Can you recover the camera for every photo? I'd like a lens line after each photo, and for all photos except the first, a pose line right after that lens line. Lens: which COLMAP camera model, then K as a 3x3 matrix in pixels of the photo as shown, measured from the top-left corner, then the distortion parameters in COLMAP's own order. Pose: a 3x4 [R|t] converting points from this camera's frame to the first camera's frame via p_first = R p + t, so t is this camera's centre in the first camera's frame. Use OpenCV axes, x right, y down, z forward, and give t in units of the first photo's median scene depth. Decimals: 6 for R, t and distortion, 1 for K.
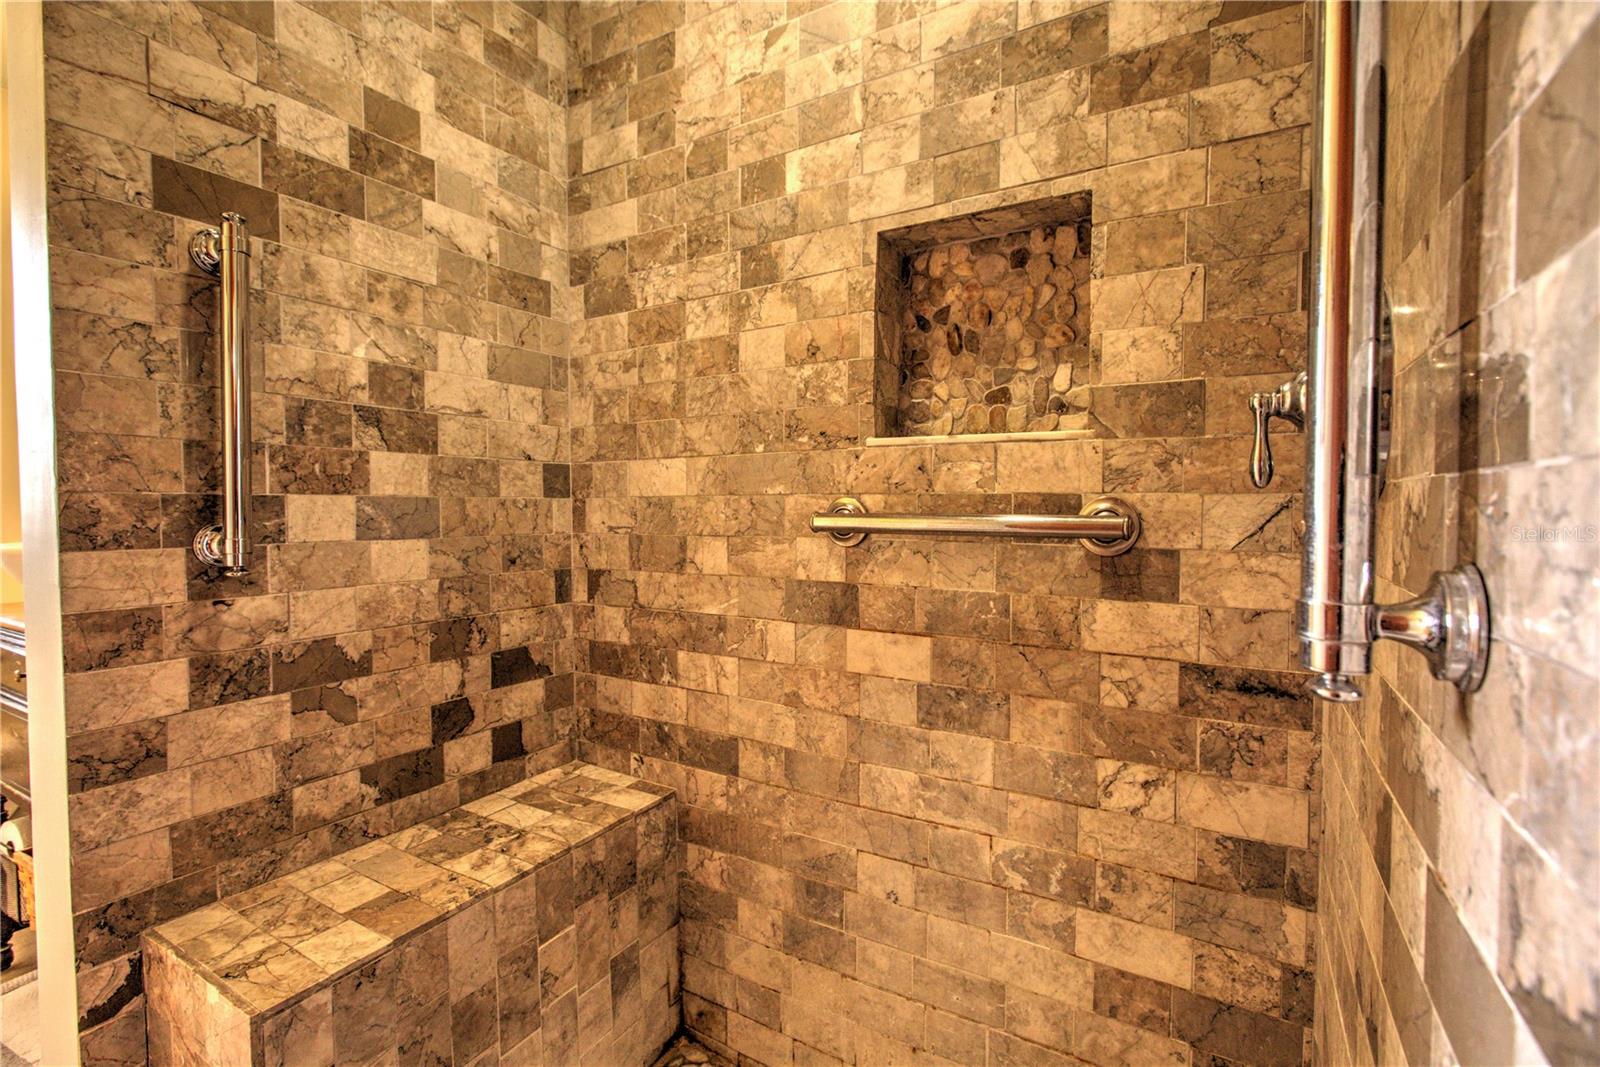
lens RADIAL K [[724.8, 0, 803.3], [0, 724.8, 529.4], [0, 0, 1]] dist [-0.013288, 0.005753]
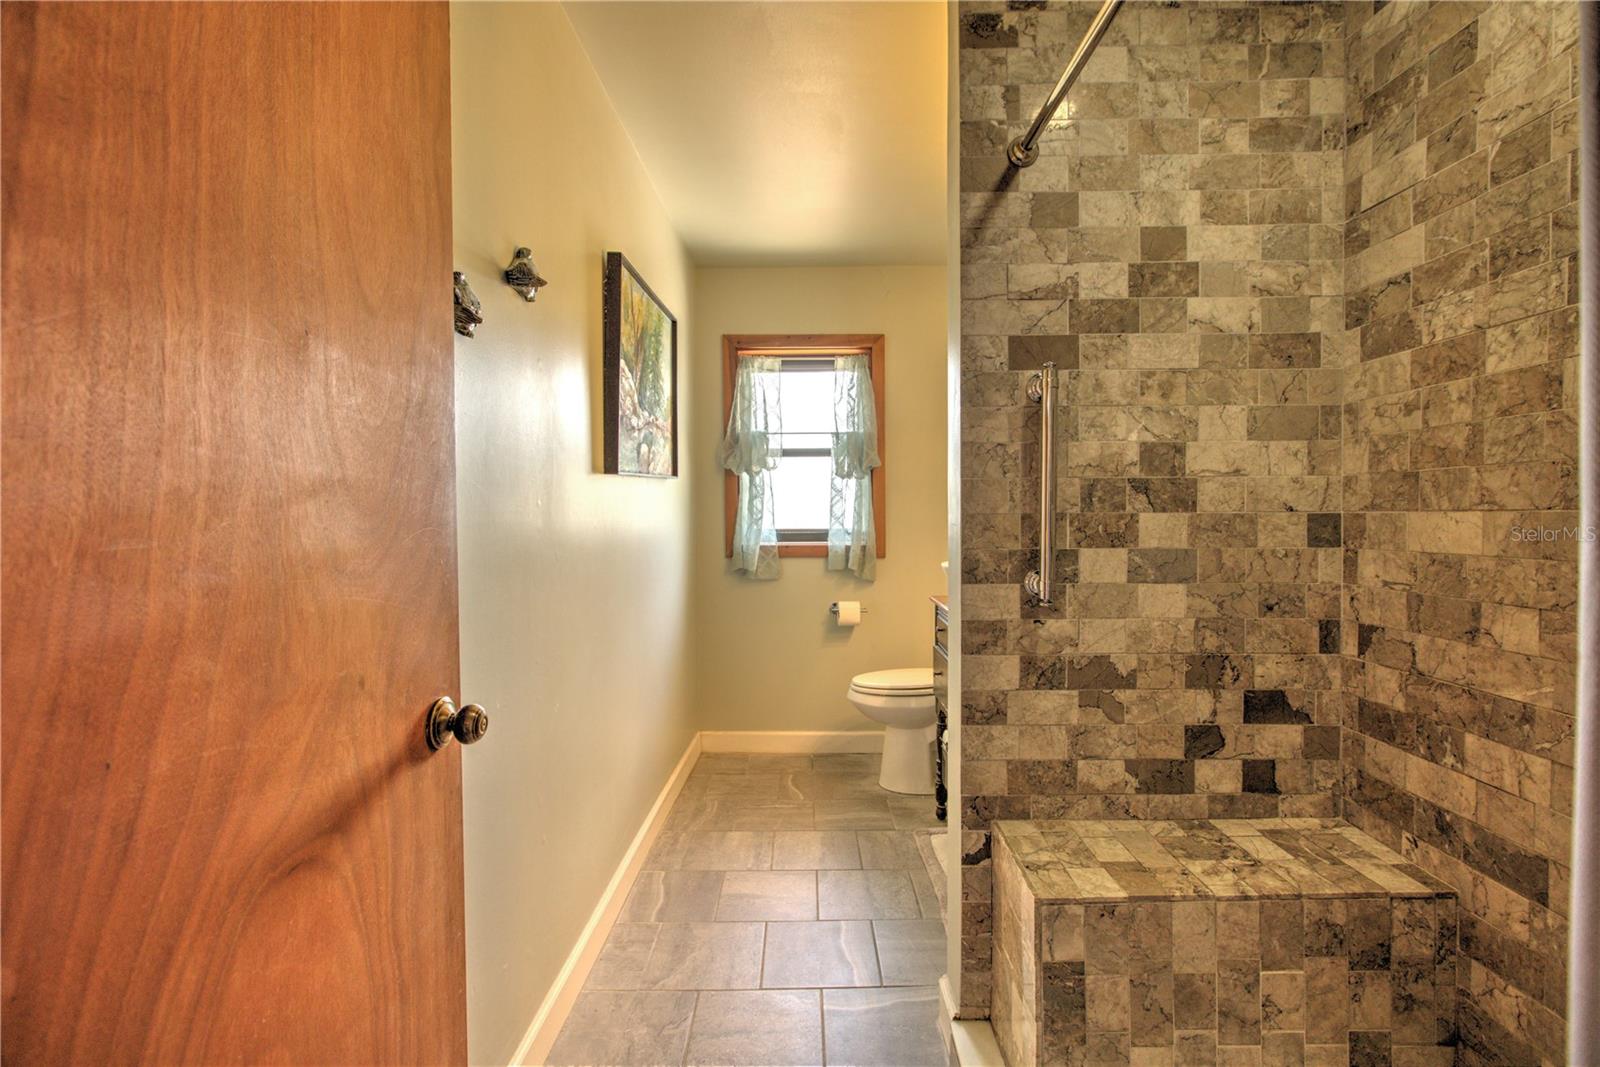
lens RADIAL K [[724.8, 0, 803.3], [0, 724.8, 529.4], [0, 0, 1]] dist [-0.013288, 0.005753]
pose [[0.492825, 0.019109, -0.869919, 0.210437], [-0.022468, 0.999705, 0.009232, -0.076918], [0.869838, 0.014995, 0.493109, -0.138046]]
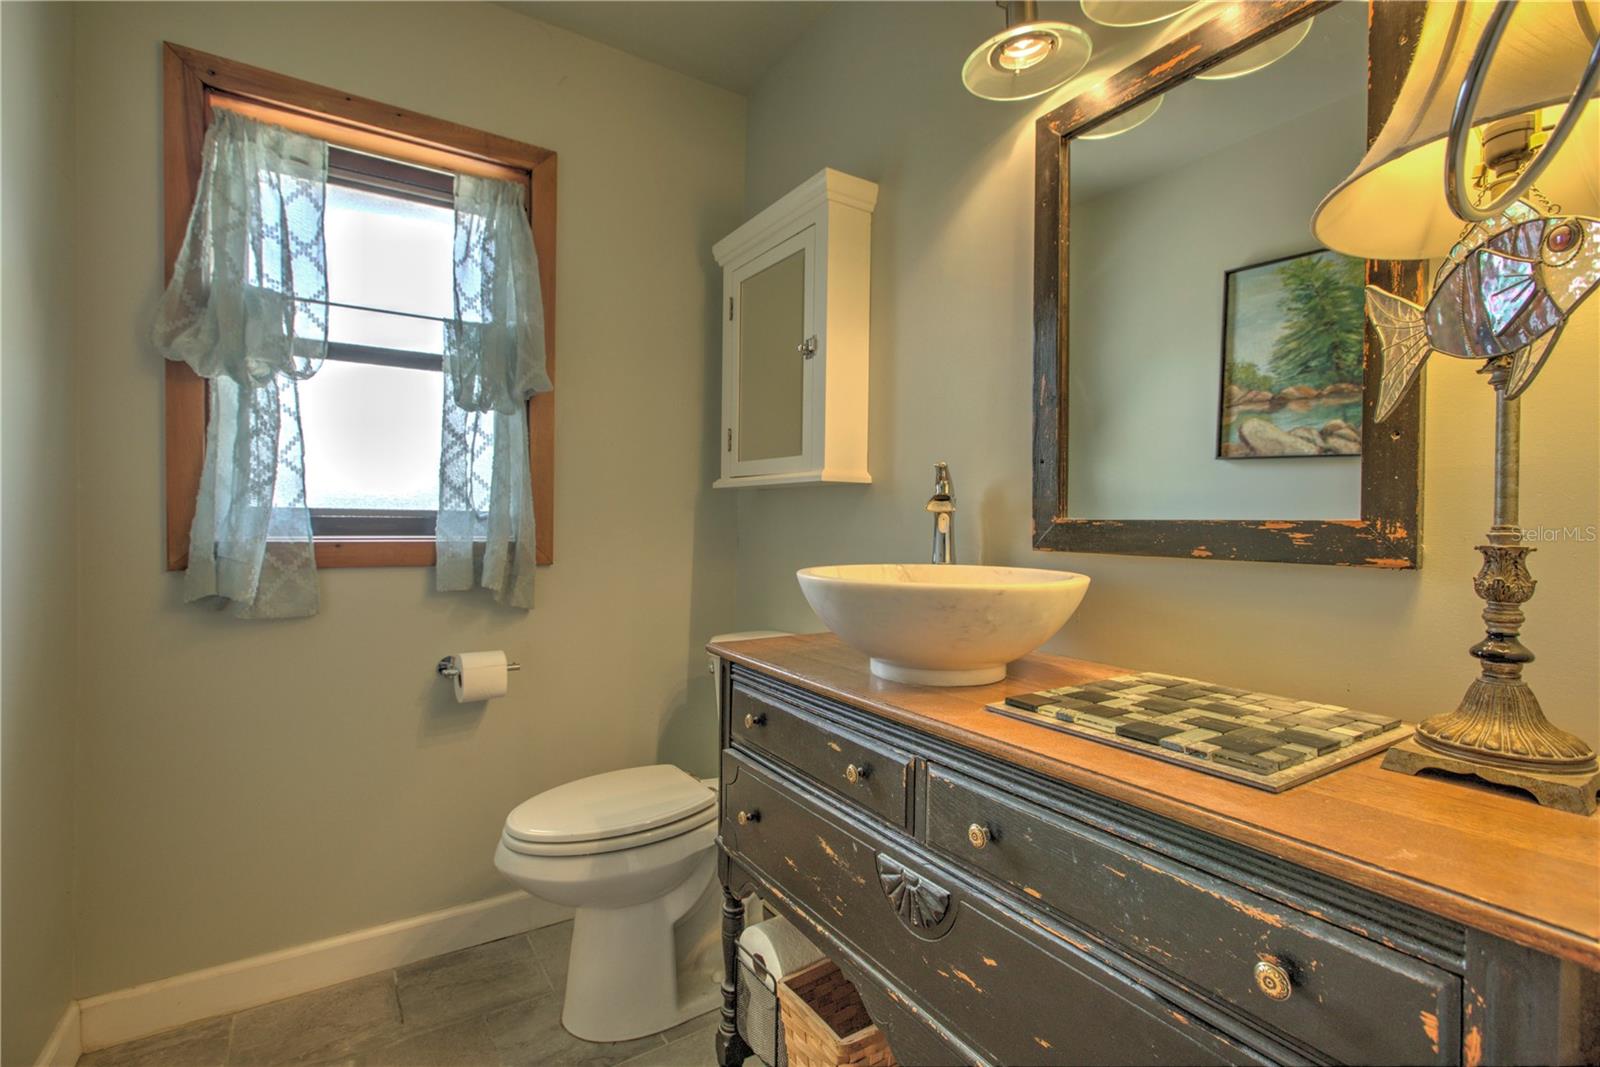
lens RADIAL K [[724.8, 0, 803.3], [0, 724.8, 529.4], [0, 0, 1]] dist [-0.013288, 0.005753]
pose [[0.892453, 0.021740, -0.450616, -0.983486], [-0.030613, 0.999454, -0.012410, -0.017629], [0.450100, 0.024870, 0.892632, 0.434570]]
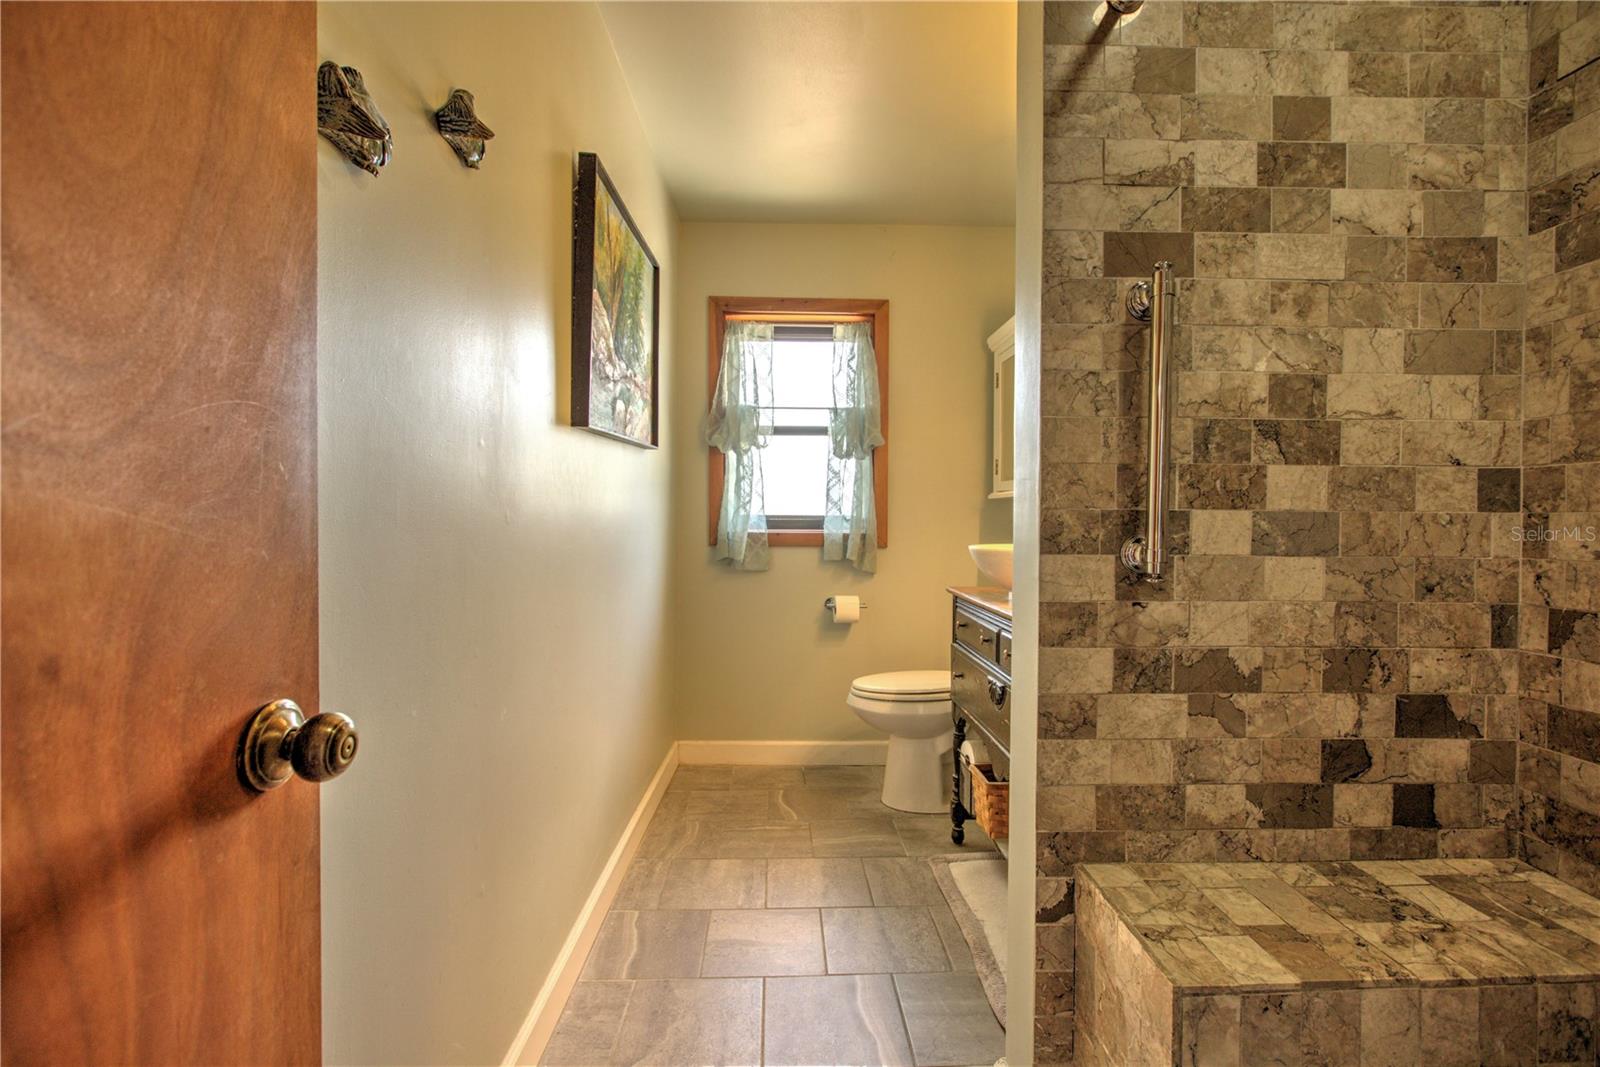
lens RADIAL K [[724.8, 0, 803.3], [0, 724.8, 529.4], [0, 0, 1]] dist [-0.013288, 0.005753]
pose [[0.525856, 0.018696, -0.850368, -0.093868], [-0.034231, 0.999414, 0.000806, -0.000151], [0.849885, 0.028685, 0.526188, -0.051699]]
